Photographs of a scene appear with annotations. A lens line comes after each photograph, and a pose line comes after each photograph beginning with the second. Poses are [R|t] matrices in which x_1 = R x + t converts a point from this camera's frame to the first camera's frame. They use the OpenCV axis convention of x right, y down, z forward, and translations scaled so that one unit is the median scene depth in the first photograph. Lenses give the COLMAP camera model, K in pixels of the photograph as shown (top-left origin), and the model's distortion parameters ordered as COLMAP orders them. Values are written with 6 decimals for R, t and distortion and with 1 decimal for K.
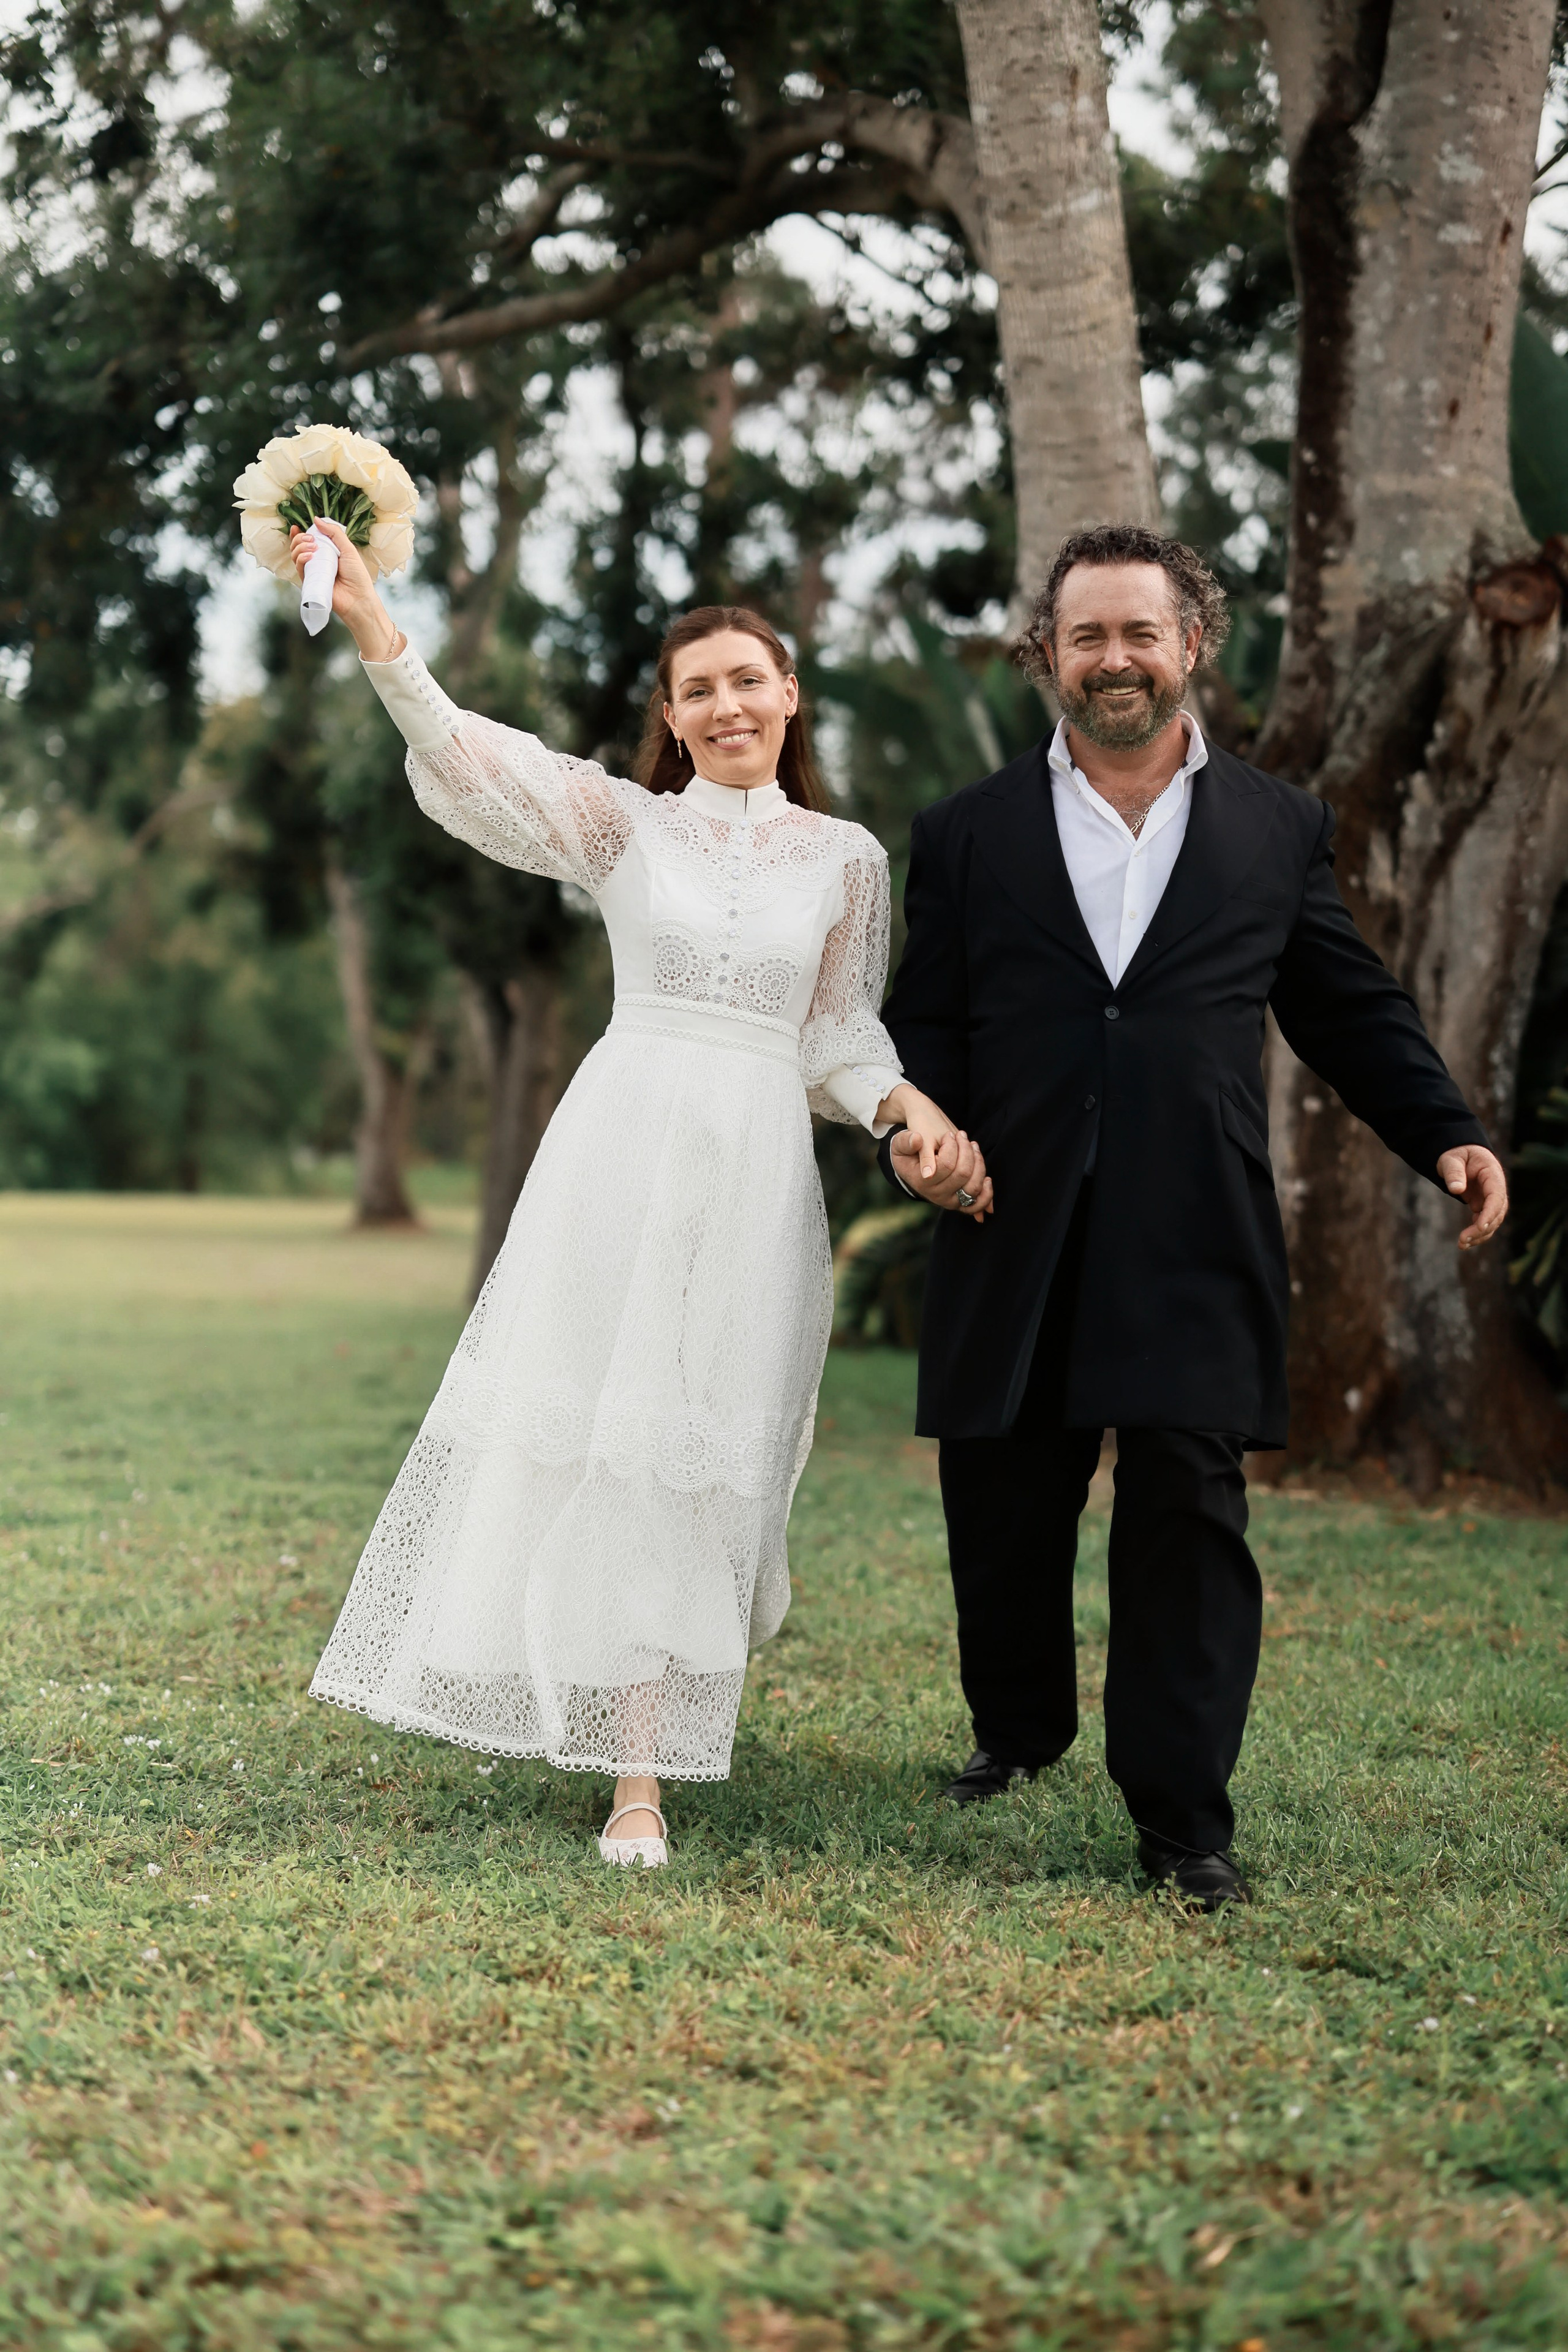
lens RADIAL K [[3371.5, 0, 787.6], [0, 3371.5, 1184.0], [0, 0, 1]] dist [0.007514, 0.000000]
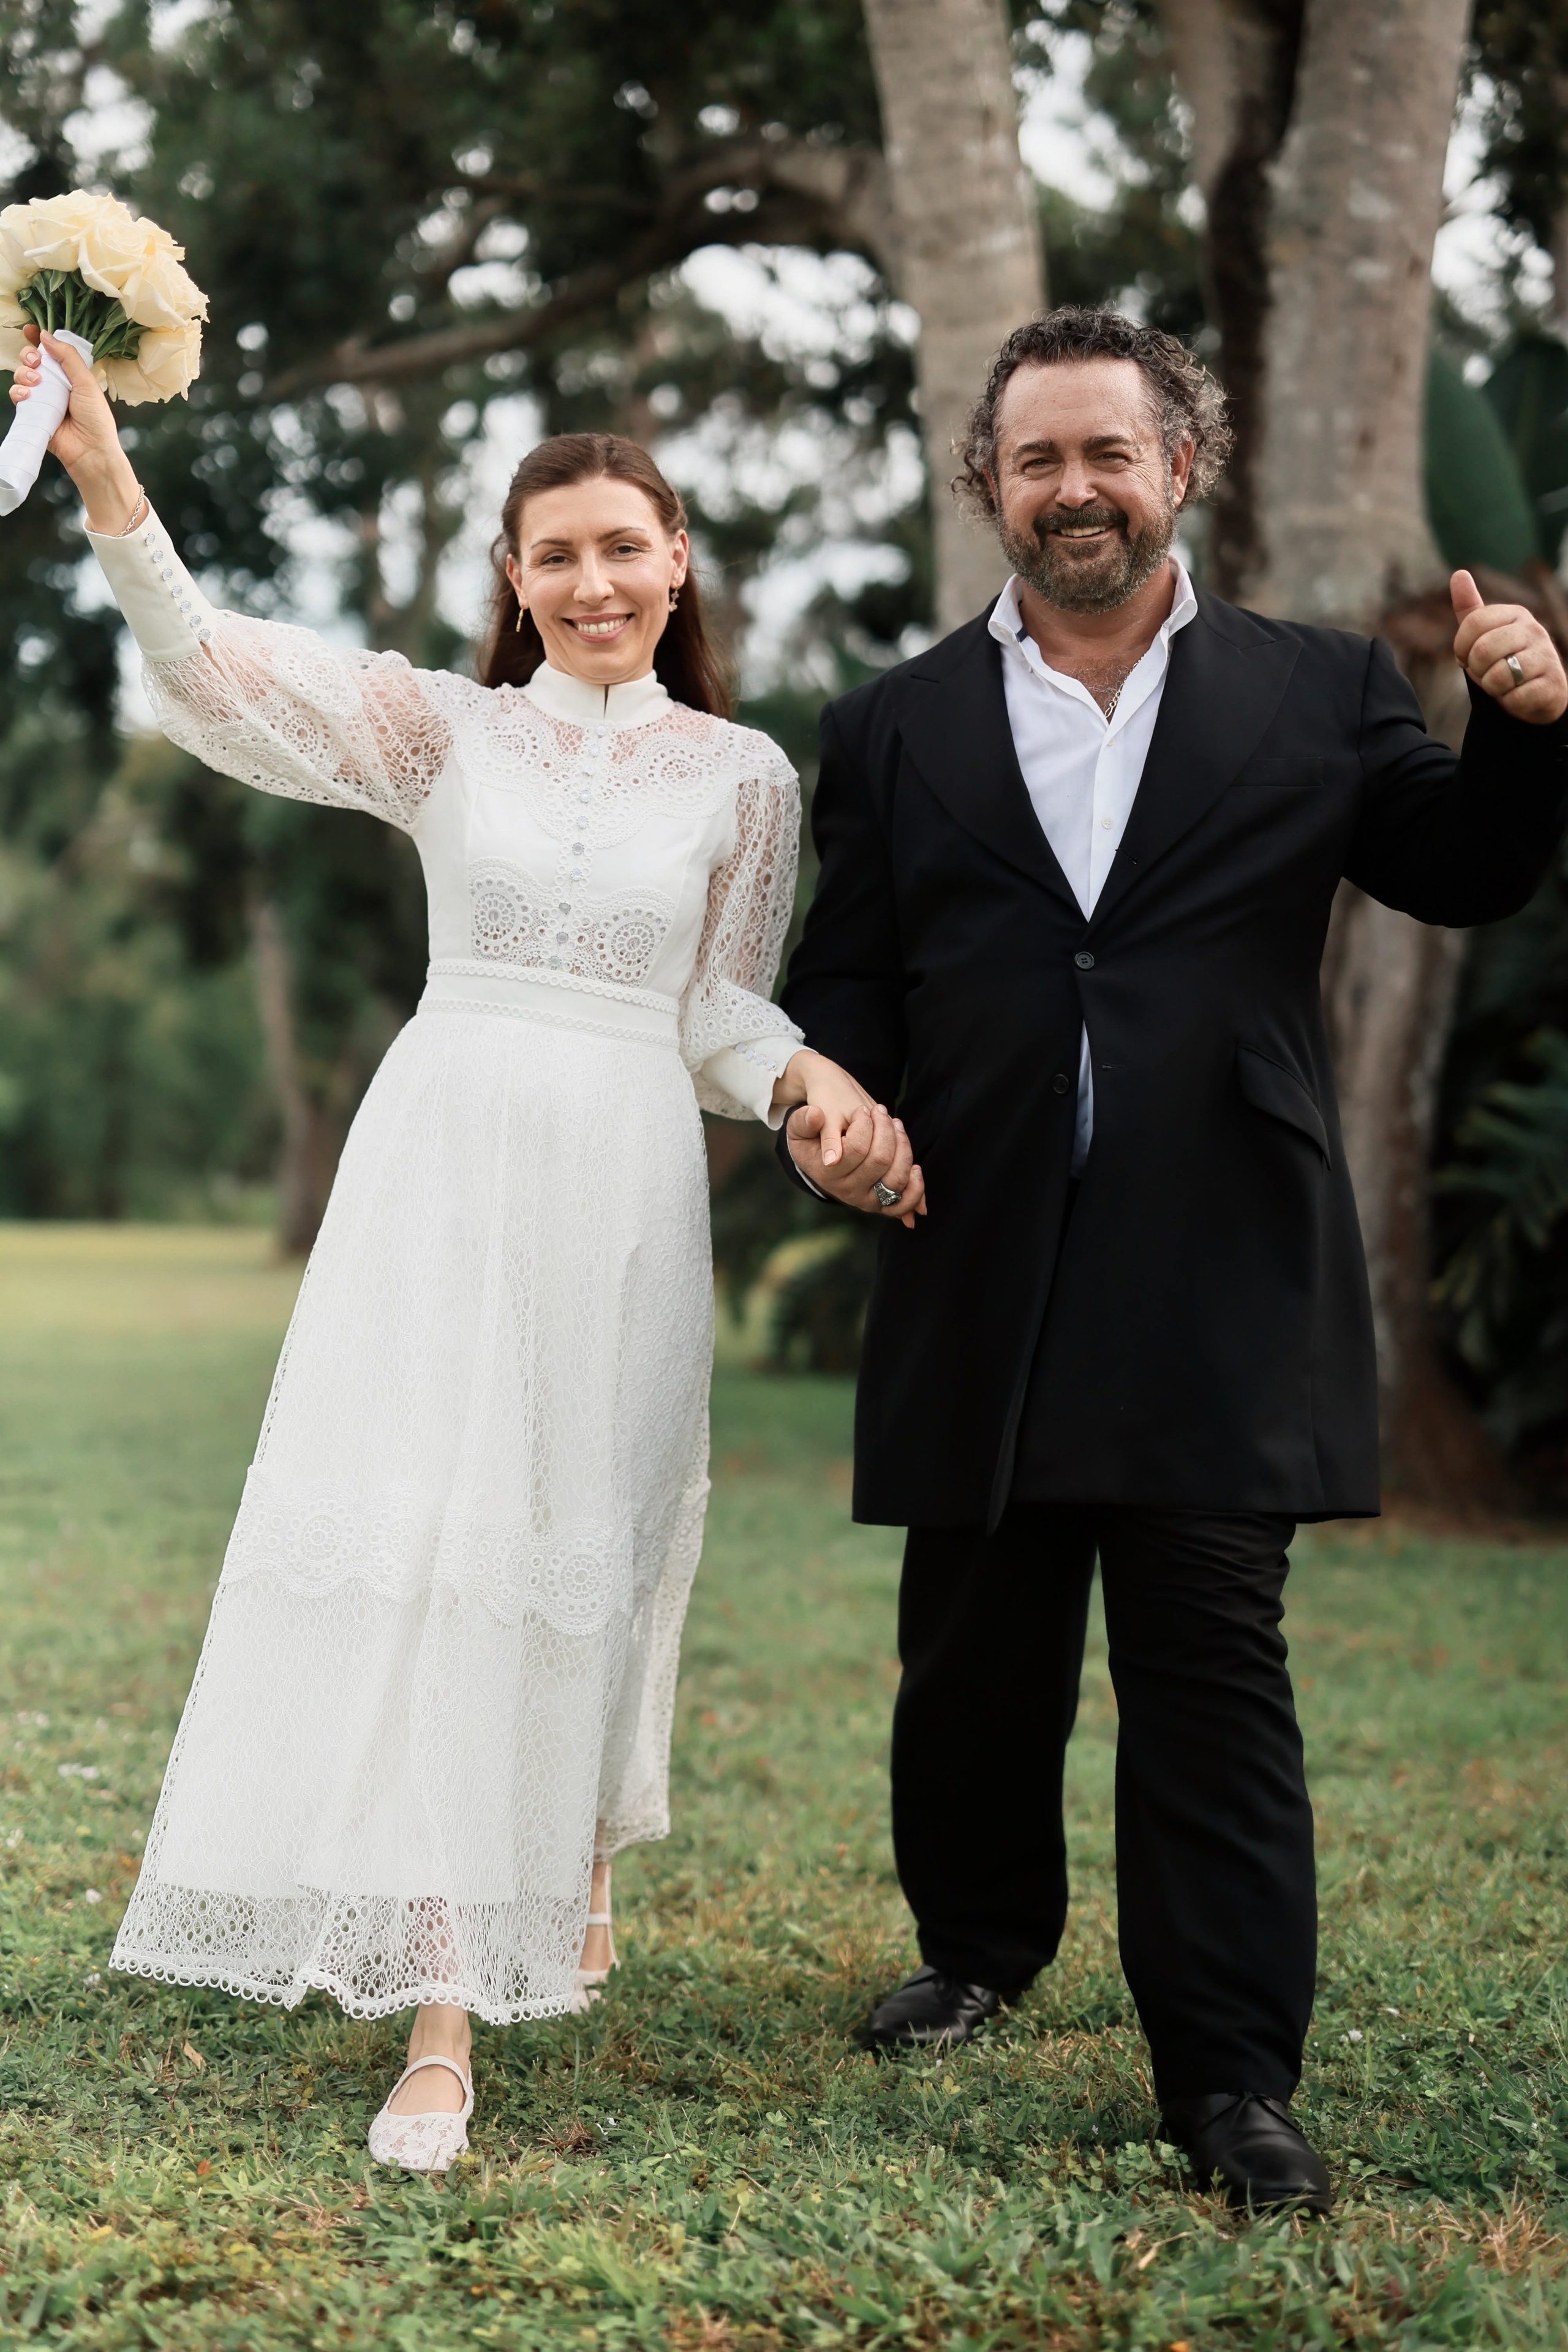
lens RADIAL K [[3371.5, 0, 787.4], [0, 3371.5, 1205.6], [0, 0, 1]] dist [0.007514, 0.000000]
pose [[0.999723, -0.007278, 0.022397, -0.000784], [0.007313, 0.999972, -0.001445, -0.000386], [-0.022386, 0.001608, 0.999748, -0.009053]]
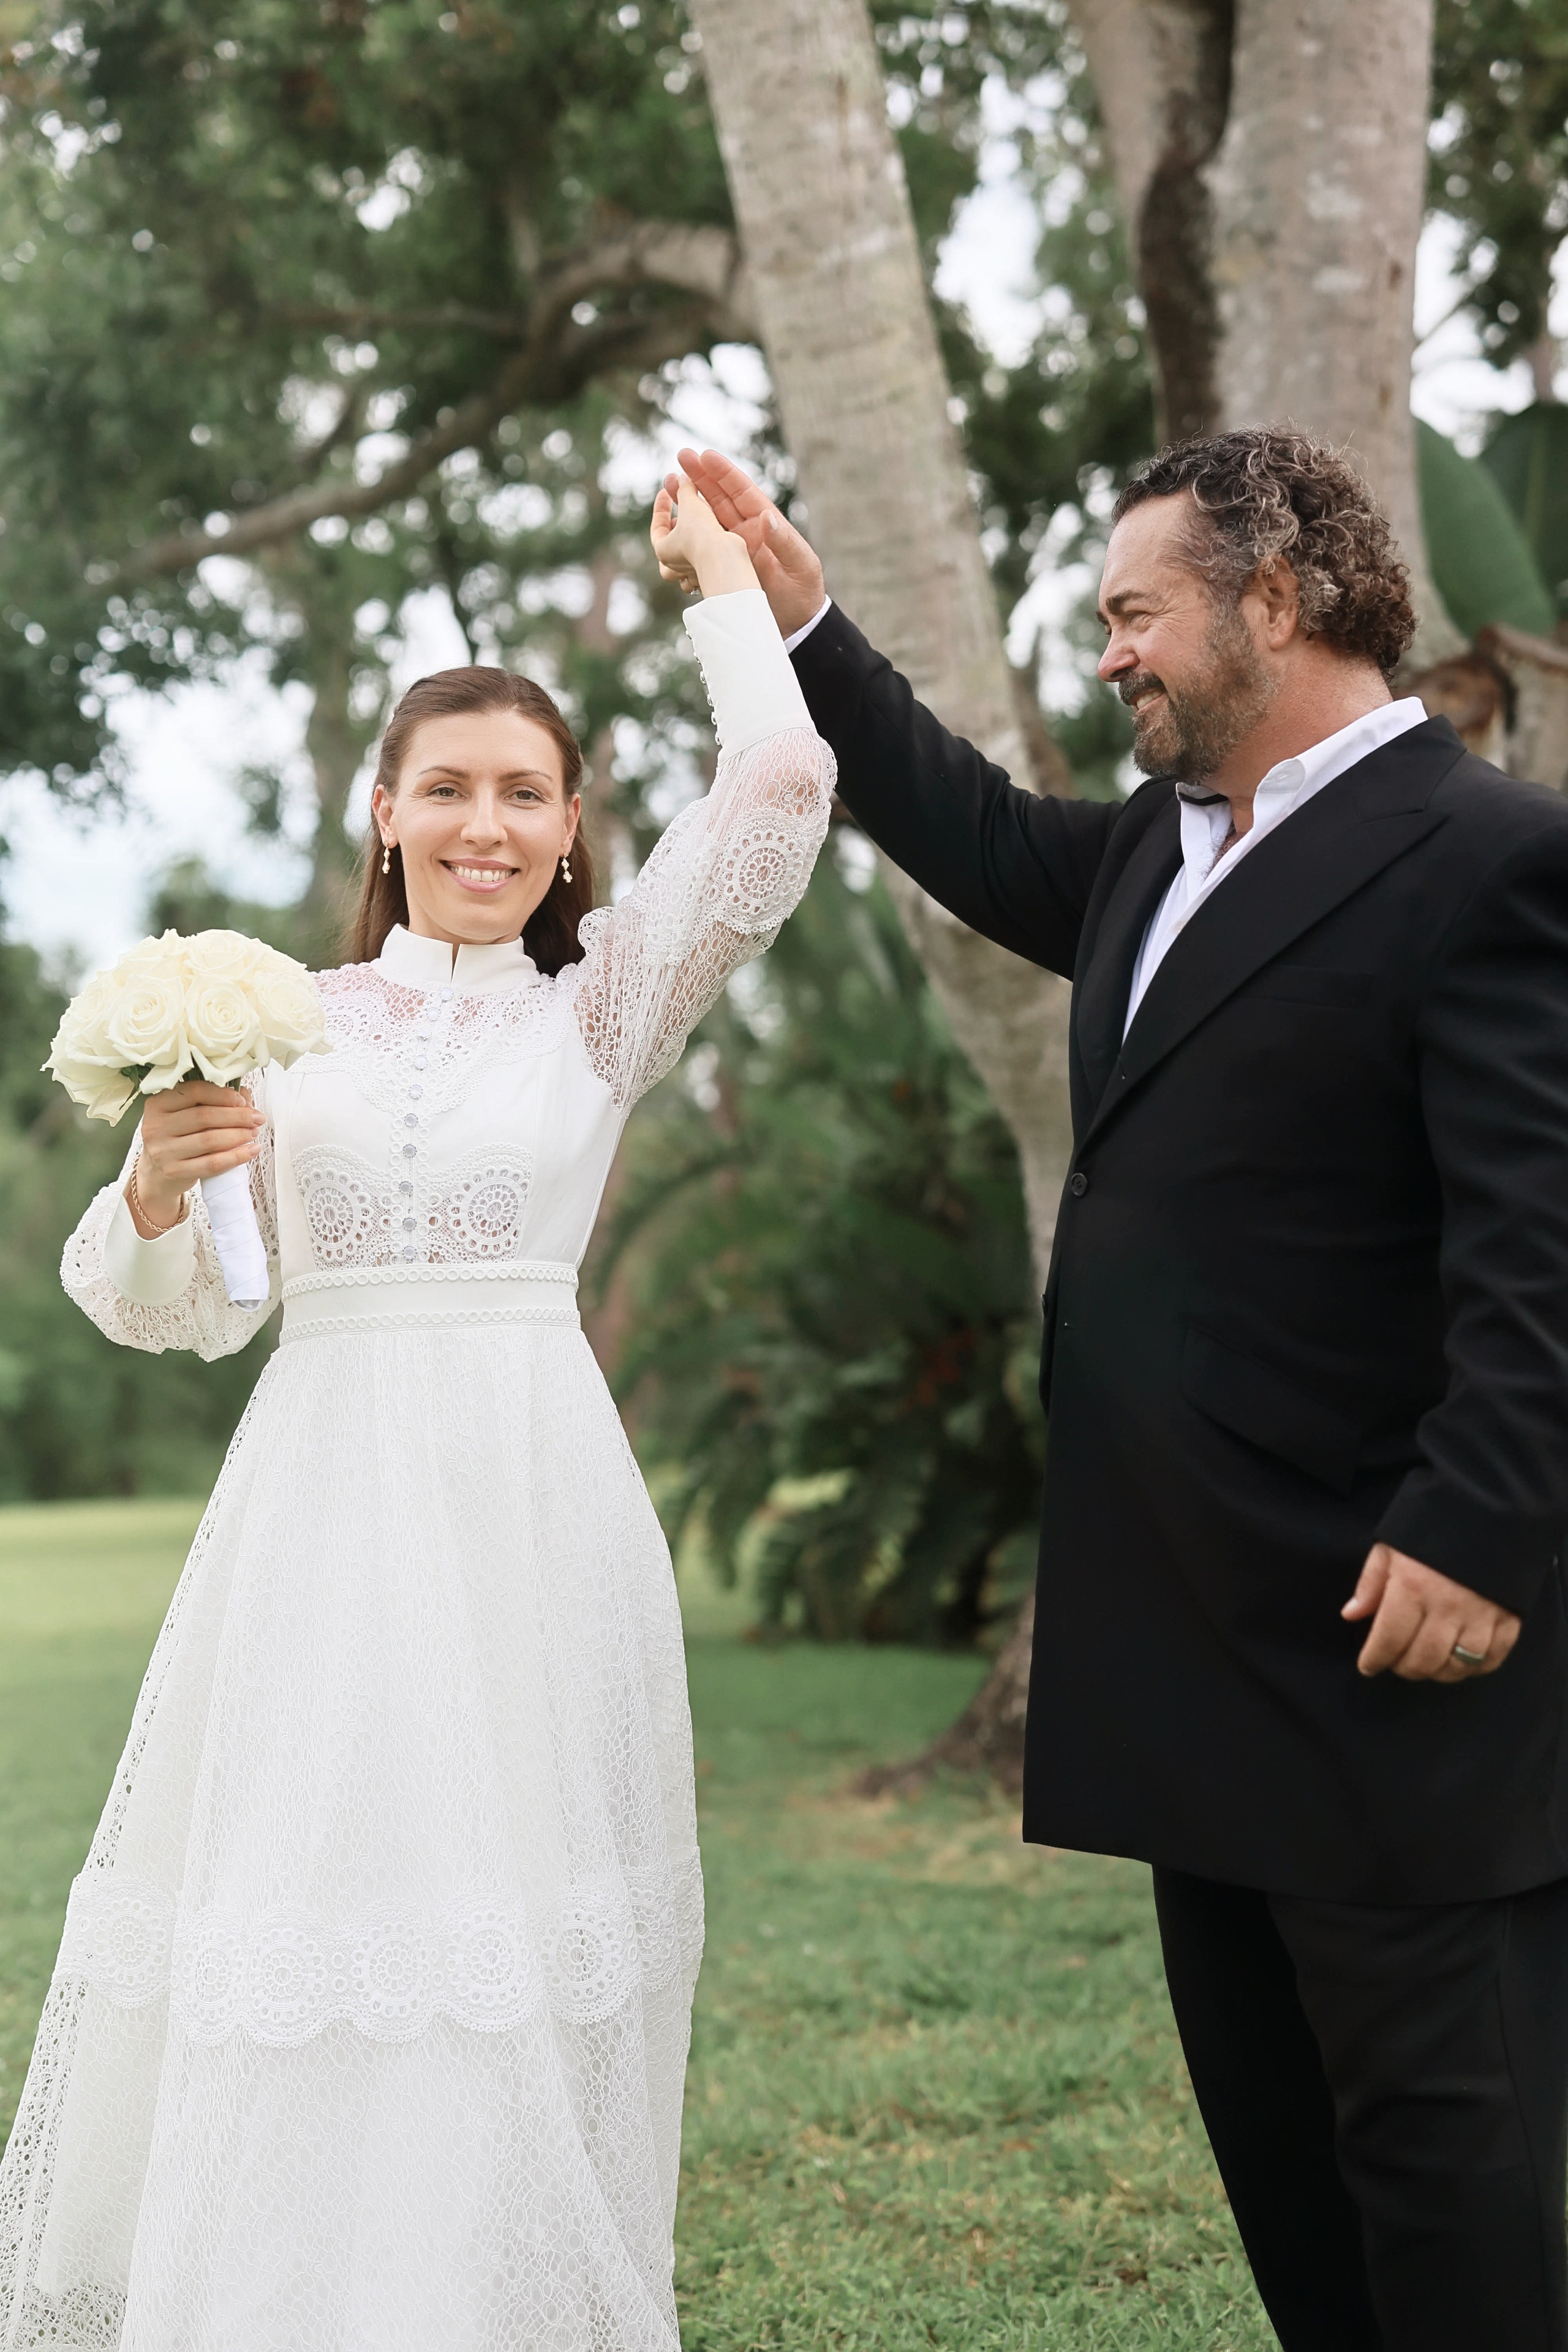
lens RADIAL K [[3371.5, 0, 778.6], [0, 3371.5, 1174.1], [0, 0, 1]] dist [0.007514, 0.000000]
pose [[0.997281, -0.073018, 0.009996, 0.037245], [0.073572, 0.994320, -0.076906, -0.009442], [-0.004324, 0.077432, 0.996988, 0.190493]]
